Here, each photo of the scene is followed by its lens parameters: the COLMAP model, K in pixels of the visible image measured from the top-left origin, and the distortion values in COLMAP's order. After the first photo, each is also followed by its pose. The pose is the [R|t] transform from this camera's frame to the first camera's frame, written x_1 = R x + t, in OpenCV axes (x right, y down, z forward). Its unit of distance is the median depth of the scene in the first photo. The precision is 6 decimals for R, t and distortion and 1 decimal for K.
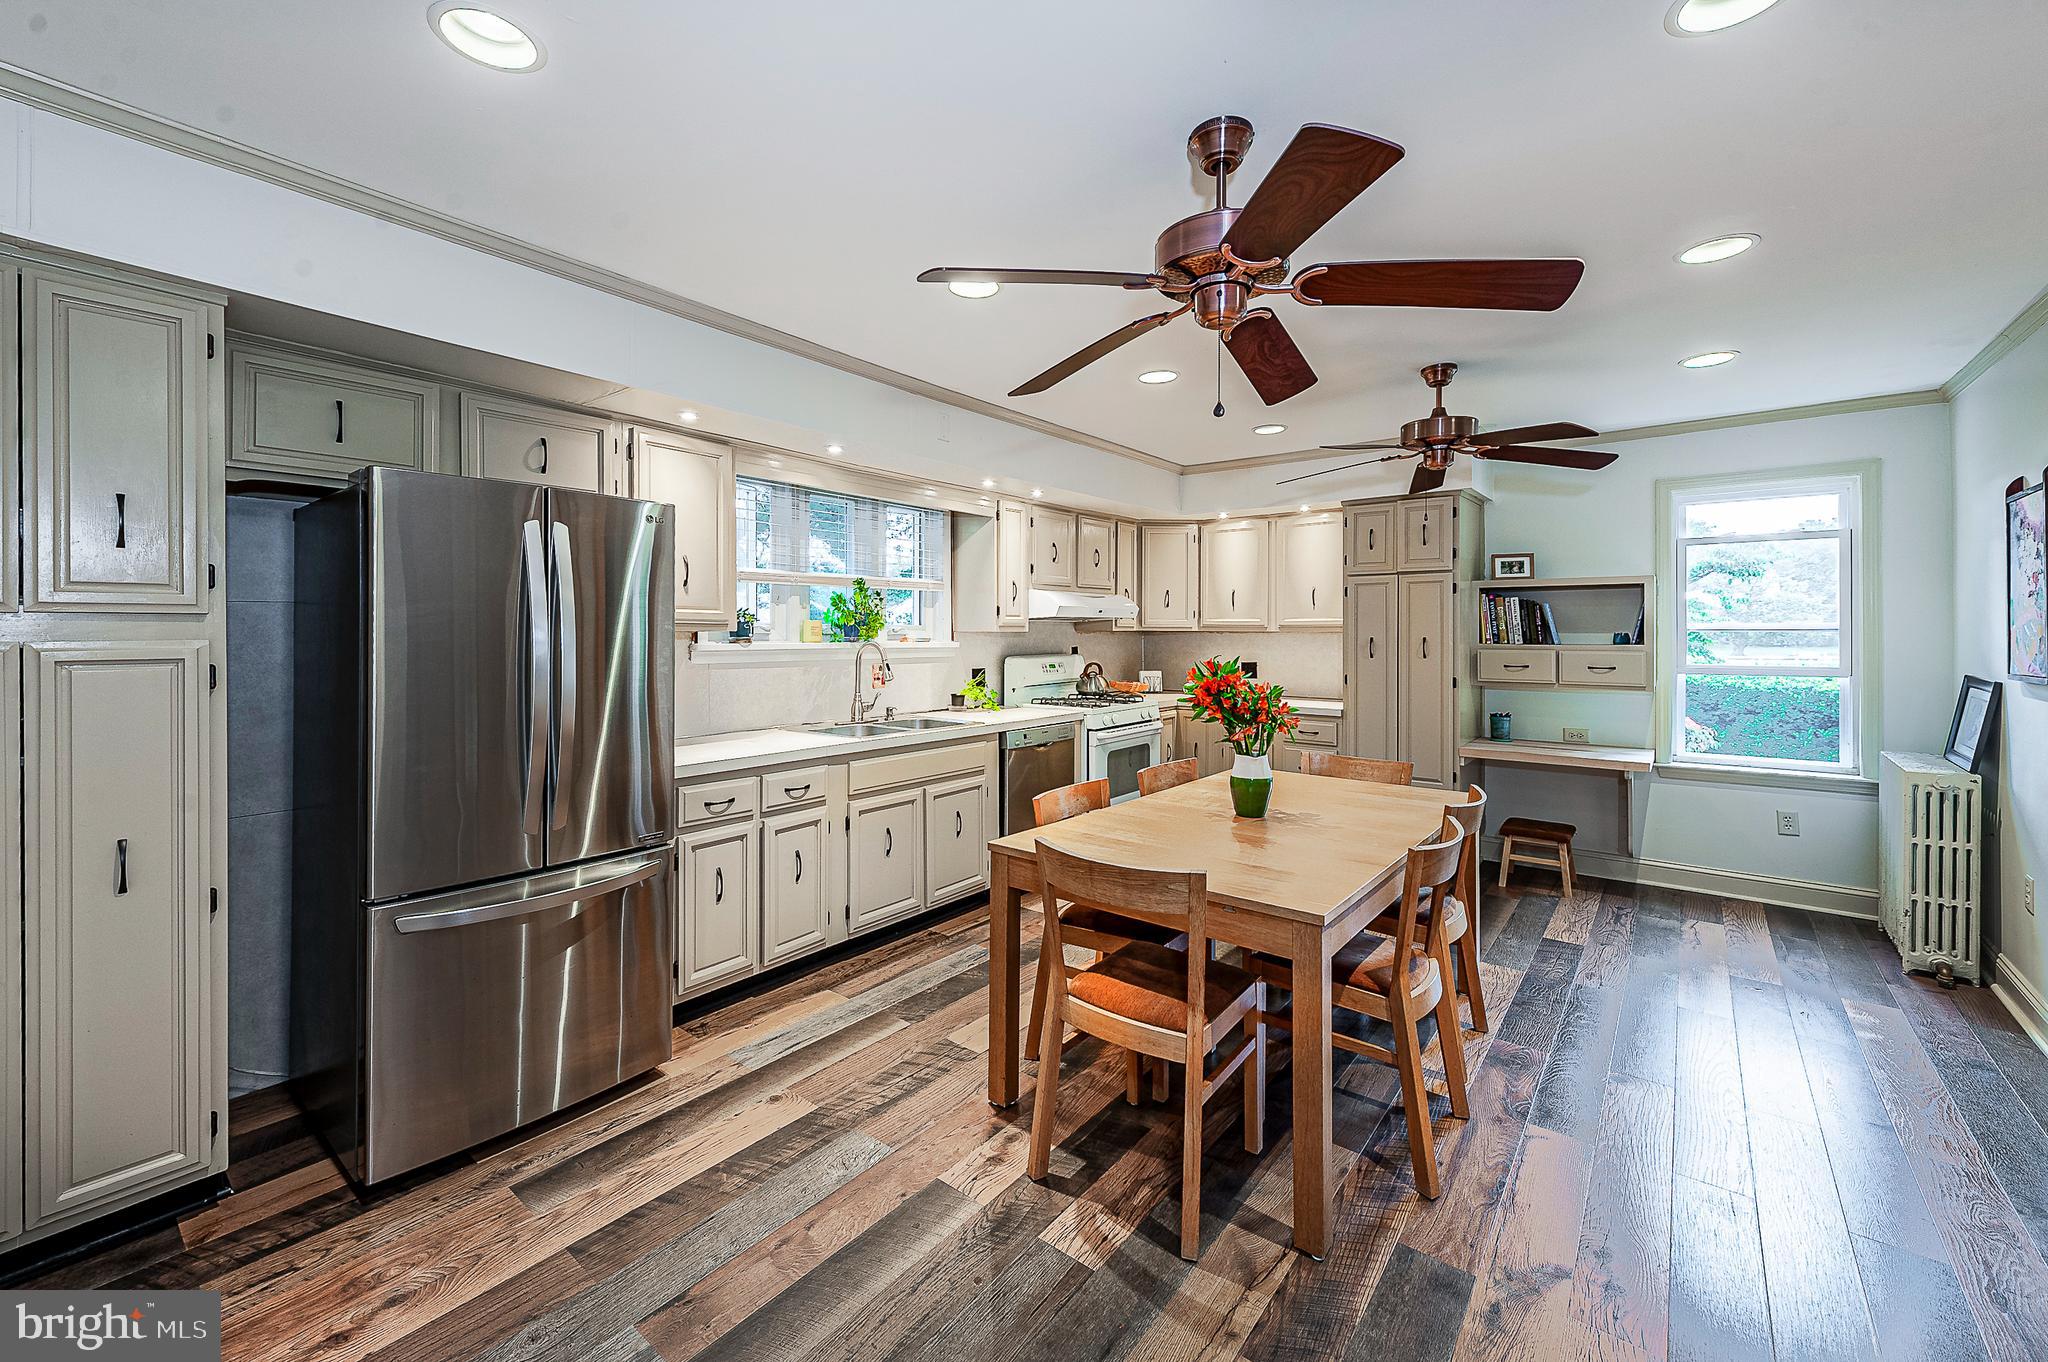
lens RADIAL K [[842.1, 0, 1039.9], [0, 842.1, 621.1], [0, 0, 1]] dist [0.094364, 0.000003]
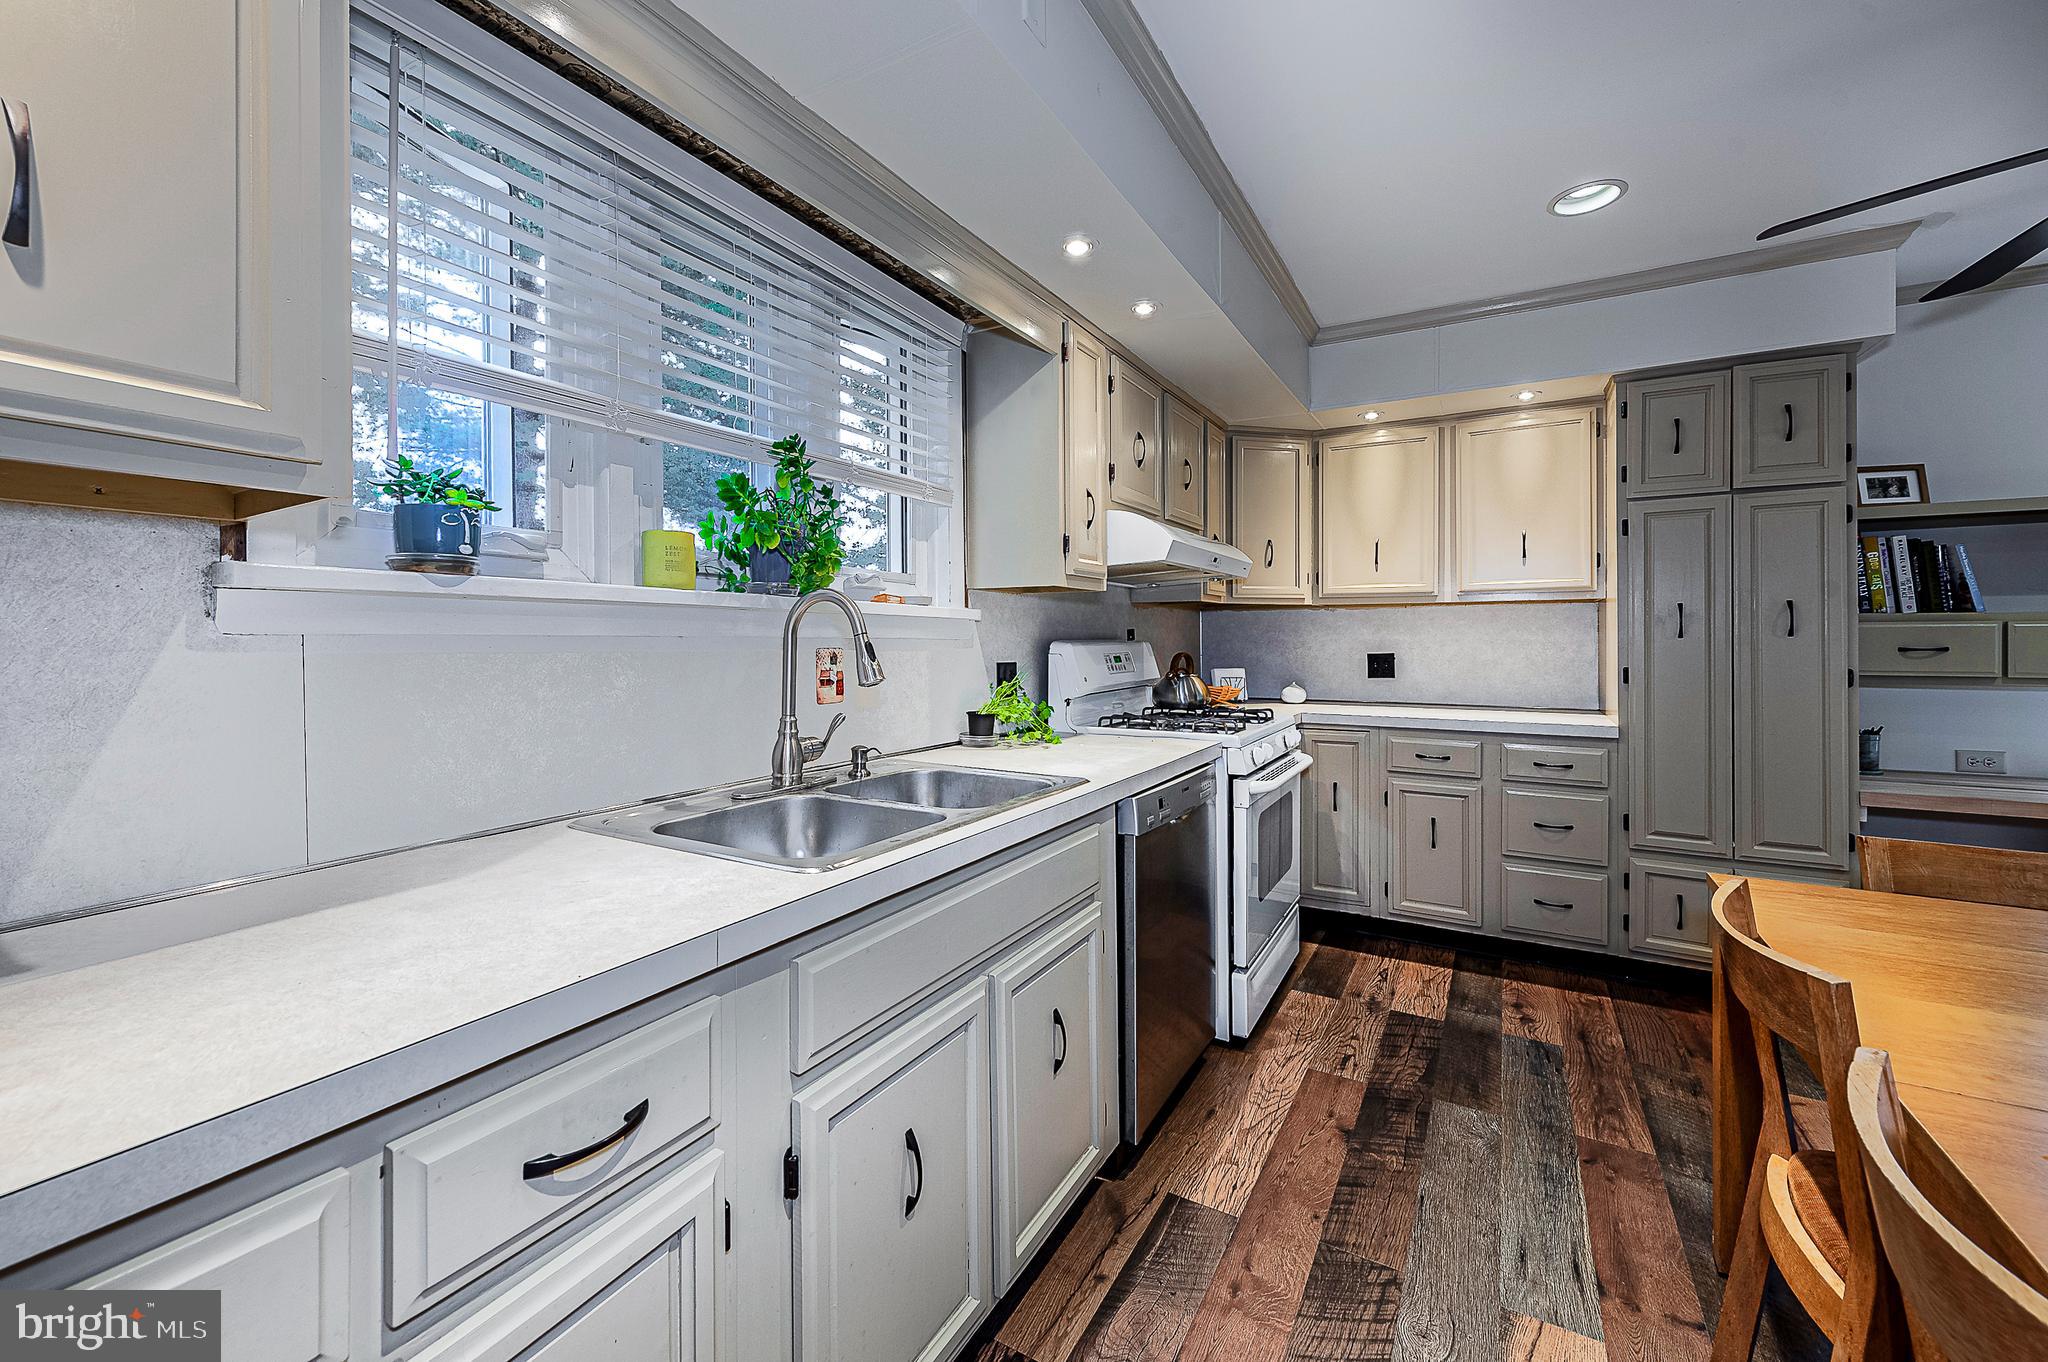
lens RADIAL K [[818.9, 0, 1029.9], [0, 818.9, 633.1], [0, 0, 1]] dist [0.019338, -0.000052]
pose [[0.991563, -0.002054, 0.129607, -0.128442], [0.001476, 0.999989, 0.004552, 0.036818], [-0.129615, -0.004322, 0.991555, 0.503218]]
